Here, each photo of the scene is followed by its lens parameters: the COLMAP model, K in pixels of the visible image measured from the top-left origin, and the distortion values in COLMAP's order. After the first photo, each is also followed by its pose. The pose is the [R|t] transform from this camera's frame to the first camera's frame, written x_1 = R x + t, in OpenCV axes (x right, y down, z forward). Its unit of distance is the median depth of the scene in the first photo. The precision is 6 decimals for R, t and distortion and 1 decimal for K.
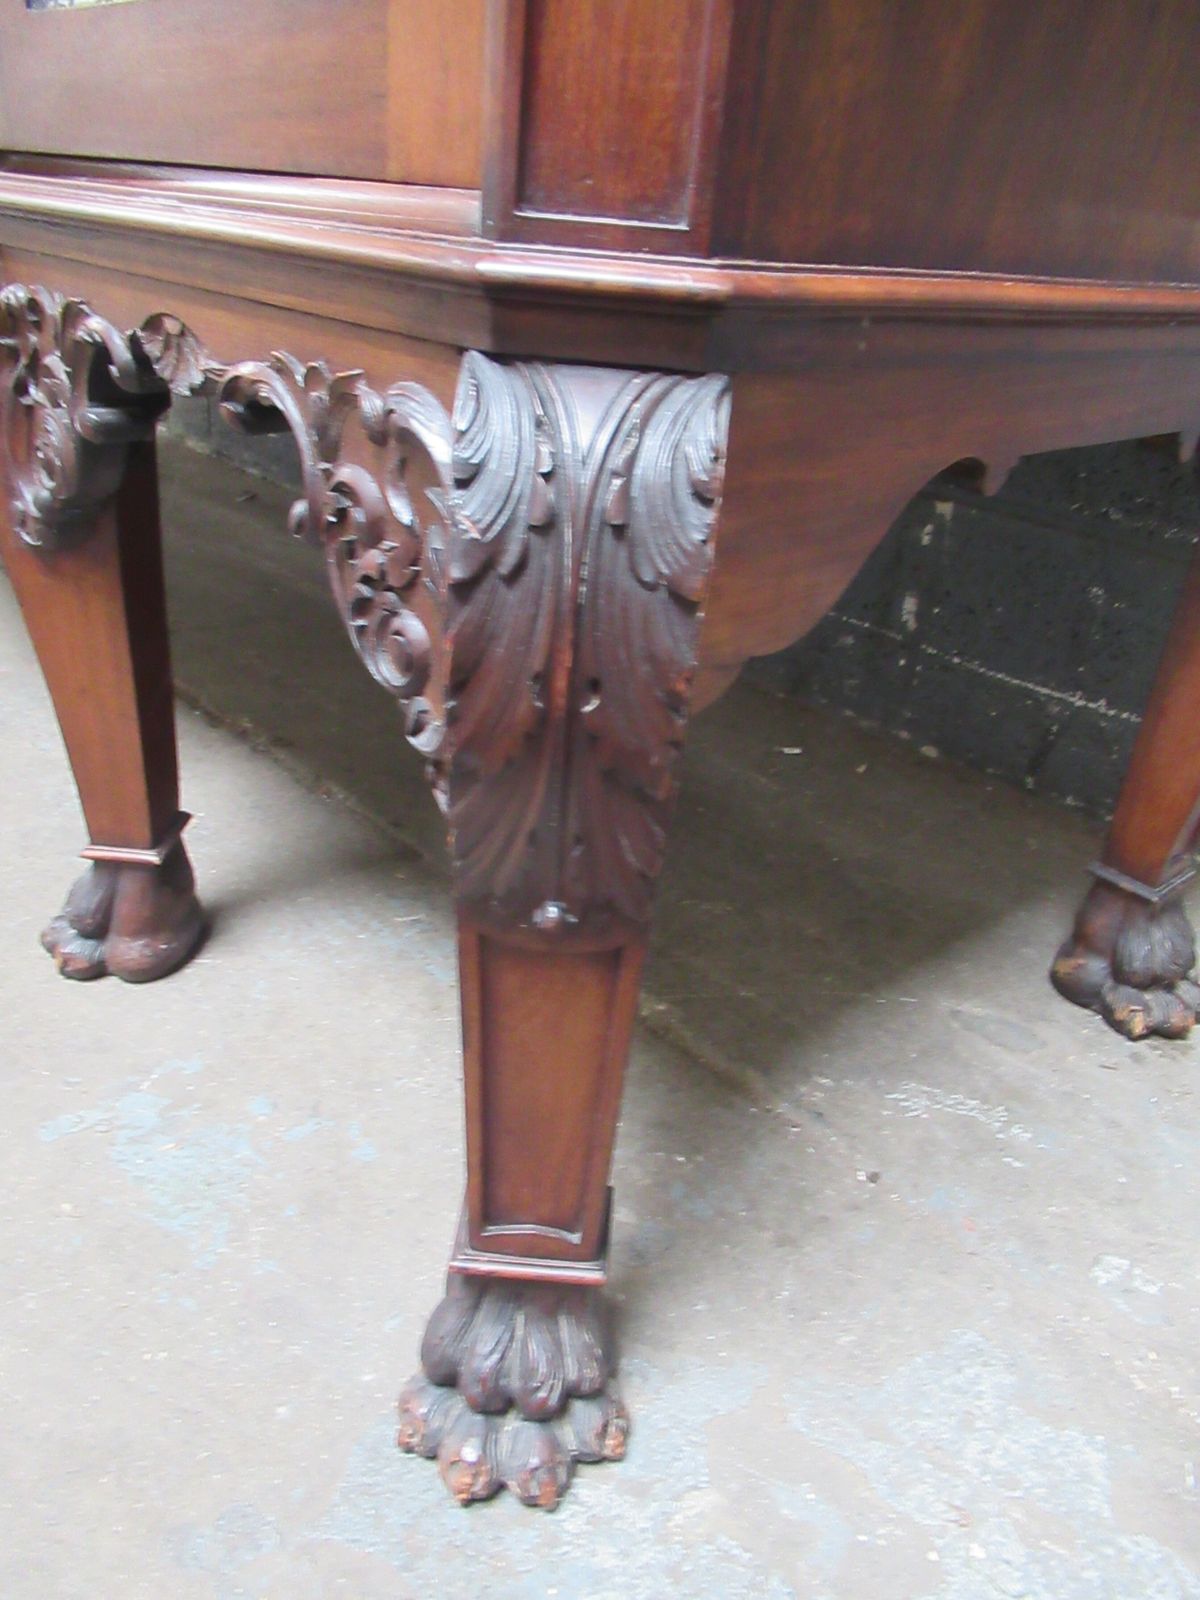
lens RADIAL K [[1190.1, 0, 592.3], [0, 1190.1, 795.2], [0, 0, 1]] dist [-0.000532, 0.001088]
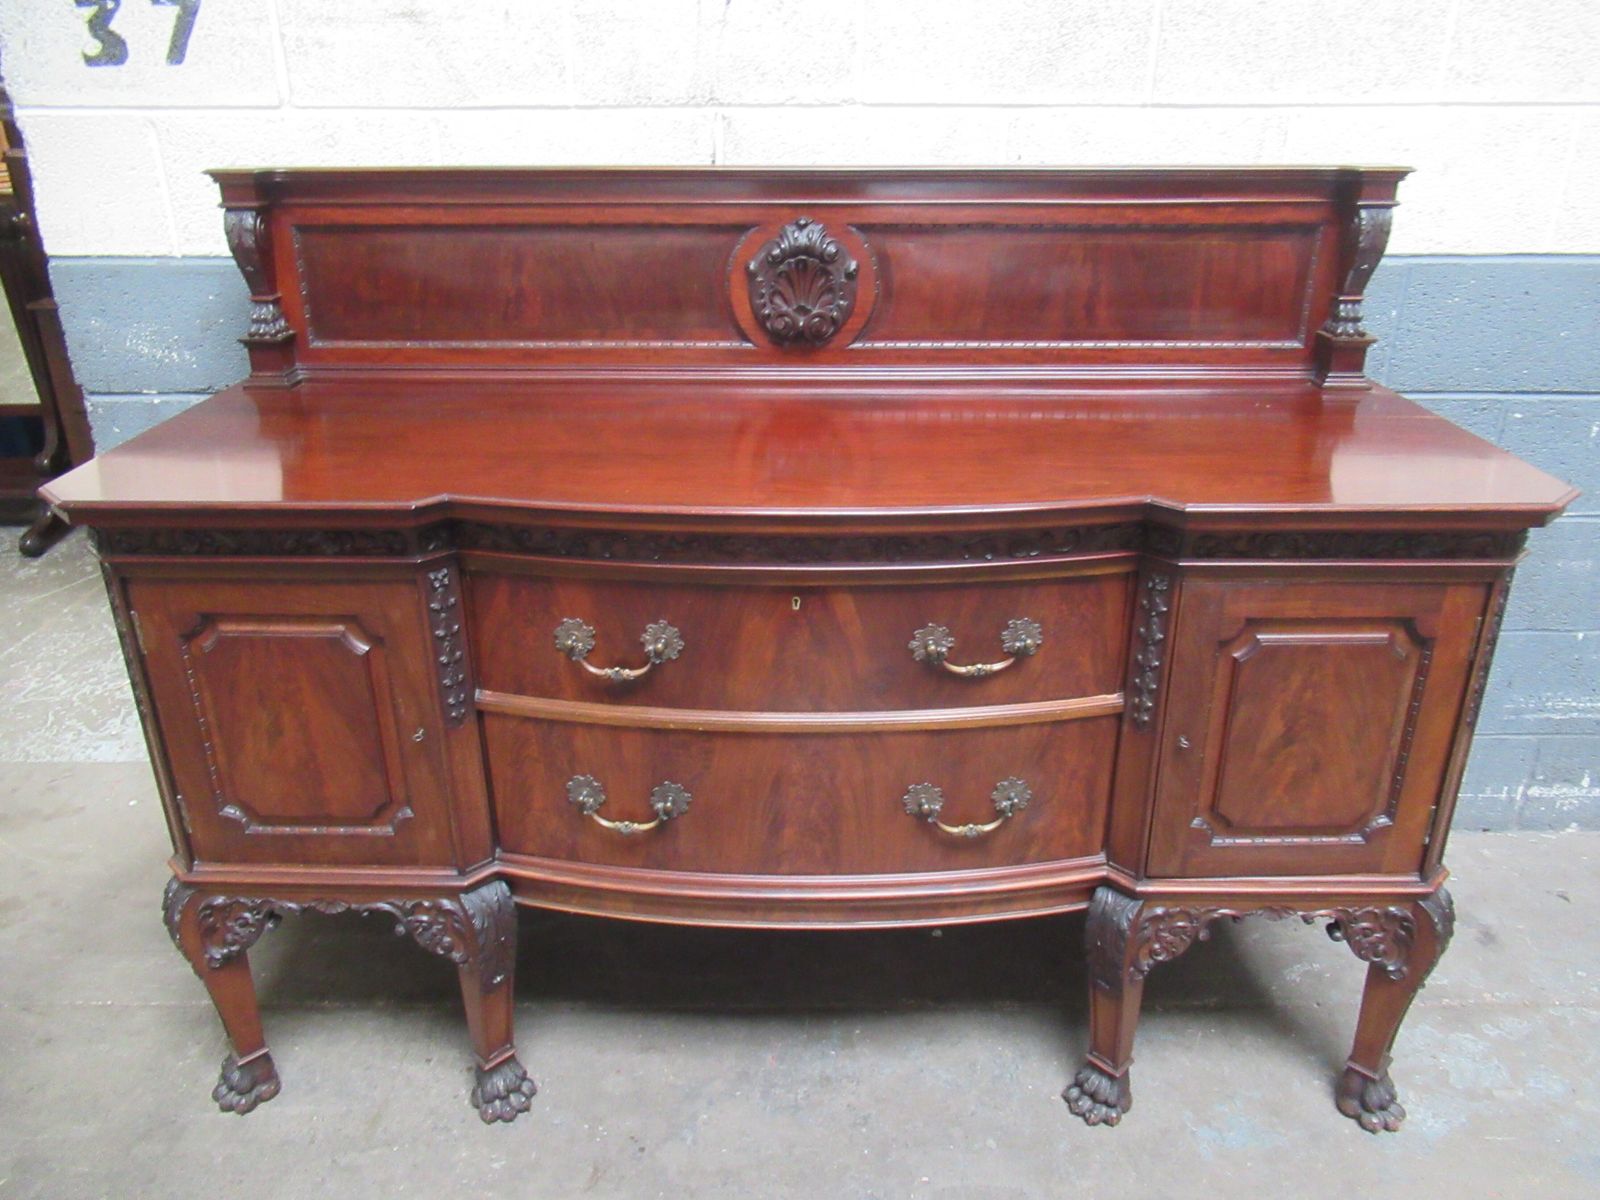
lens RADIAL K [[1190.1, 0, 775.0], [0, 1190.1, 607.0], [0, 0, 1]] dist [-0.000532, 0.001088]
pose [[0.681742, -0.373428, 0.629110, -2.485315], [0.391829, 0.912559, 0.117069, -1.674796], [-0.617817, 0.166693, 0.768450, -0.777792]]
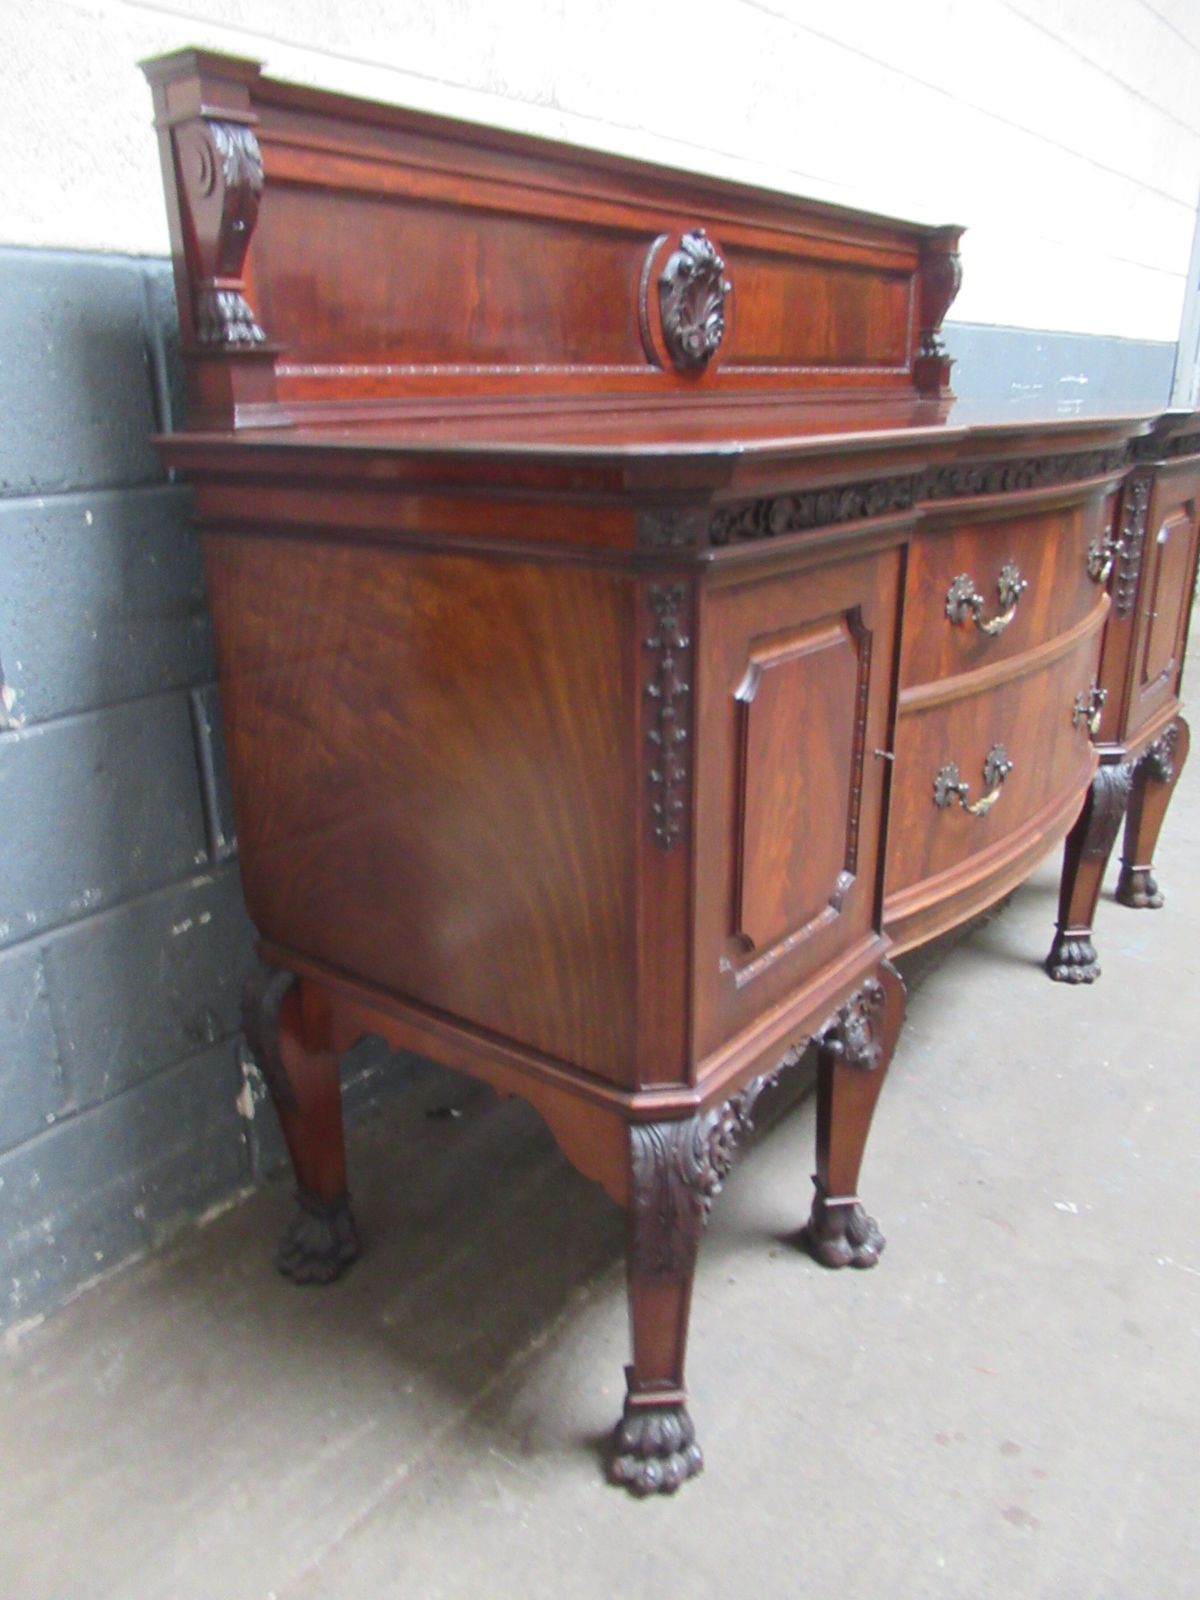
lens RADIAL K [[1190.1, 0, 576.8], [0, 1190.1, 796.6], [0, 0, 1]] dist [-0.000532, 0.001088]
pose [[-0.170731, -0.395570, 0.902427, -3.300194], [0.454021, 0.781265, 0.428357, -2.498147], [-0.874480, 0.482854, 0.046210, 2.152193]]
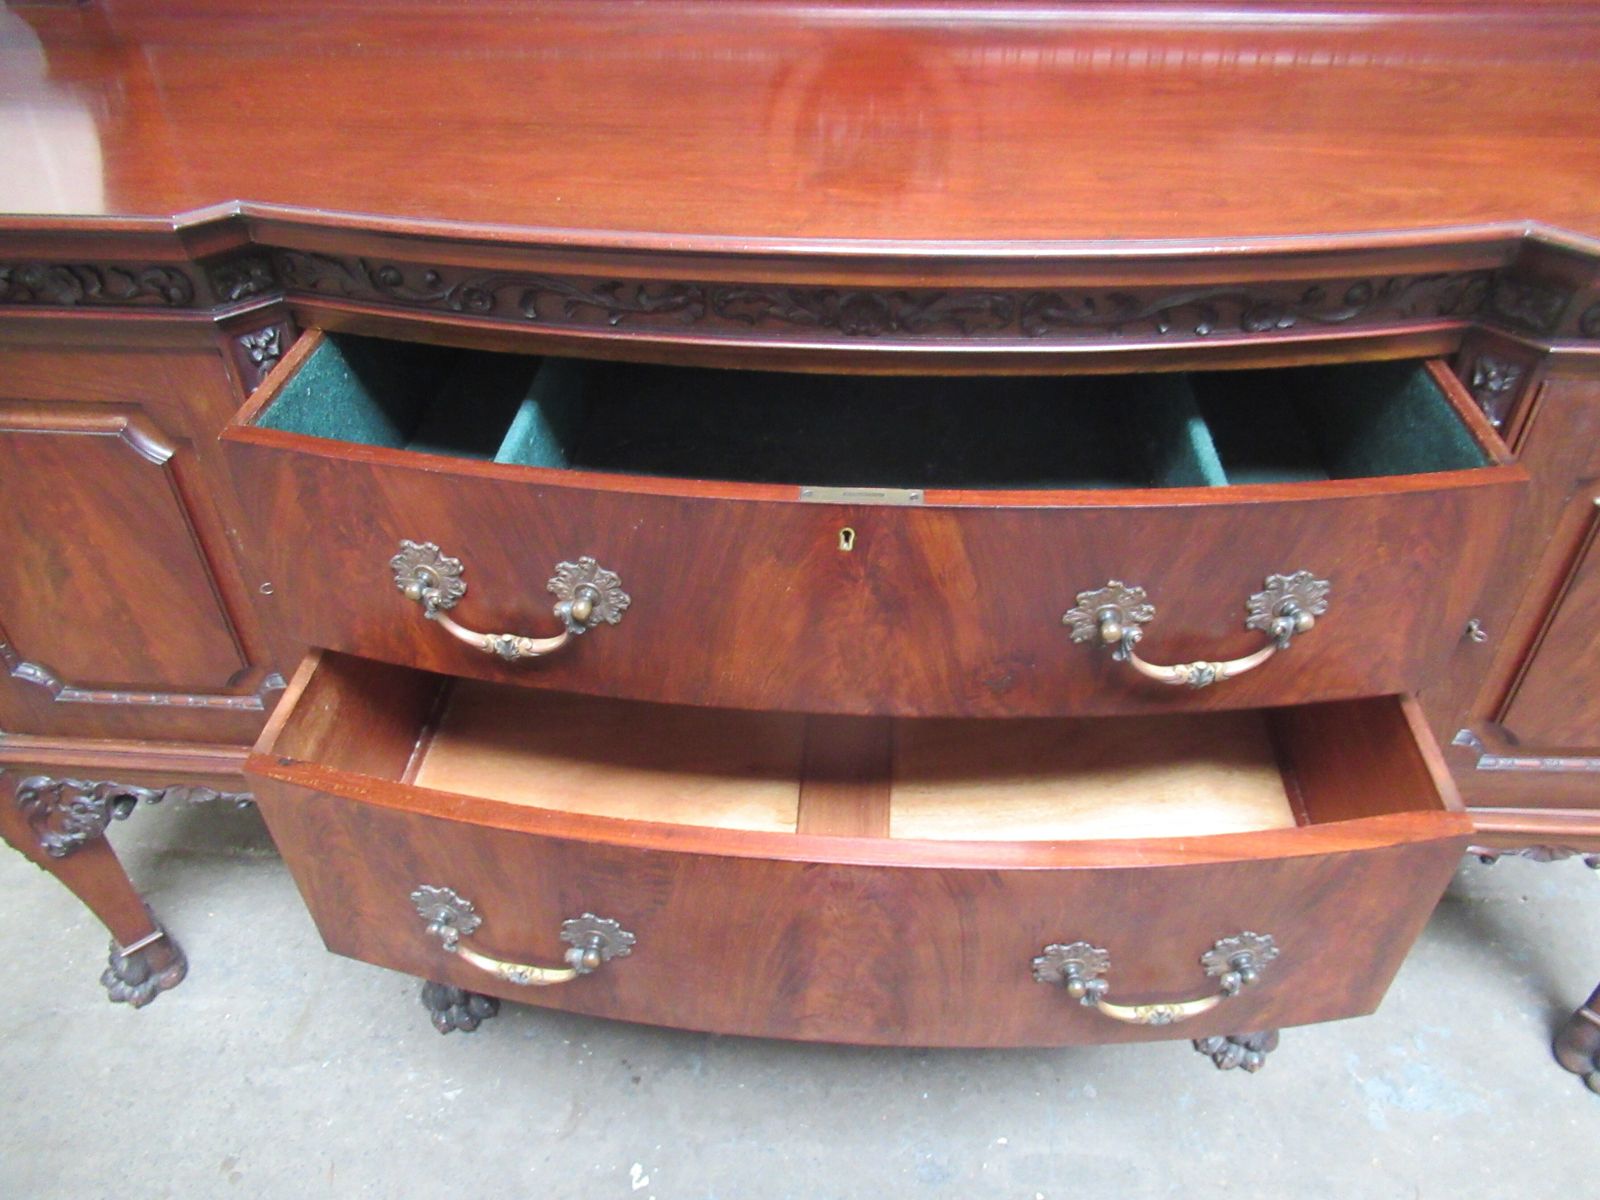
lens RADIAL K [[1190.1, 0, 780.4], [0, 1190.1, 604.7], [0, 0, 1]] dist [-0.000532, 0.001088]
pose [[0.712240, -0.511225, 0.481002, -1.799158], [0.384432, 0.857439, 0.342069, -1.694712], [-0.587304, -0.058722, 0.807234, -0.048952]]
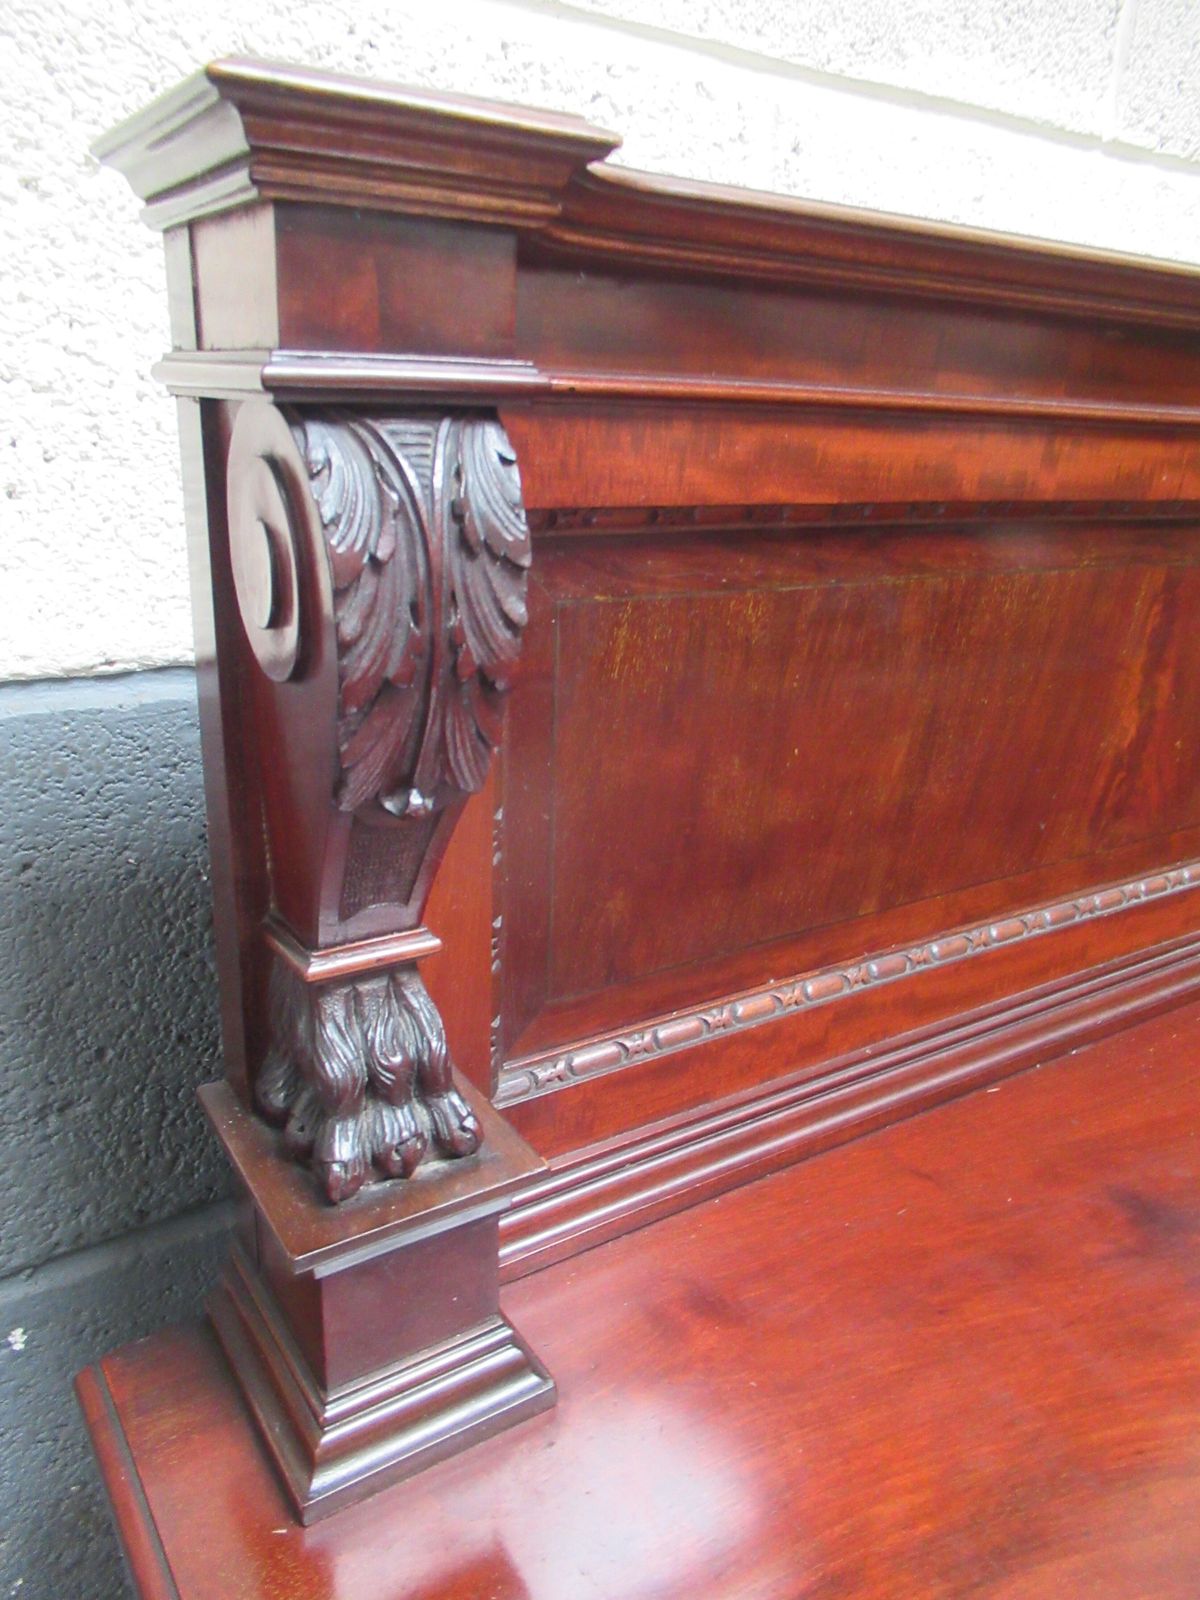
lens RADIAL K [[1190.1, 0, 598.0], [0, 1190.1, 800.6], [0, 0, 1]] dist [-0.000532, 0.001088]
pose [[0.141886, -0.383640, 0.912518, -1.562084], [0.433265, 0.852921, 0.291217, -2.740357], [-0.890028, 0.354042, 0.287235, 2.073647]]
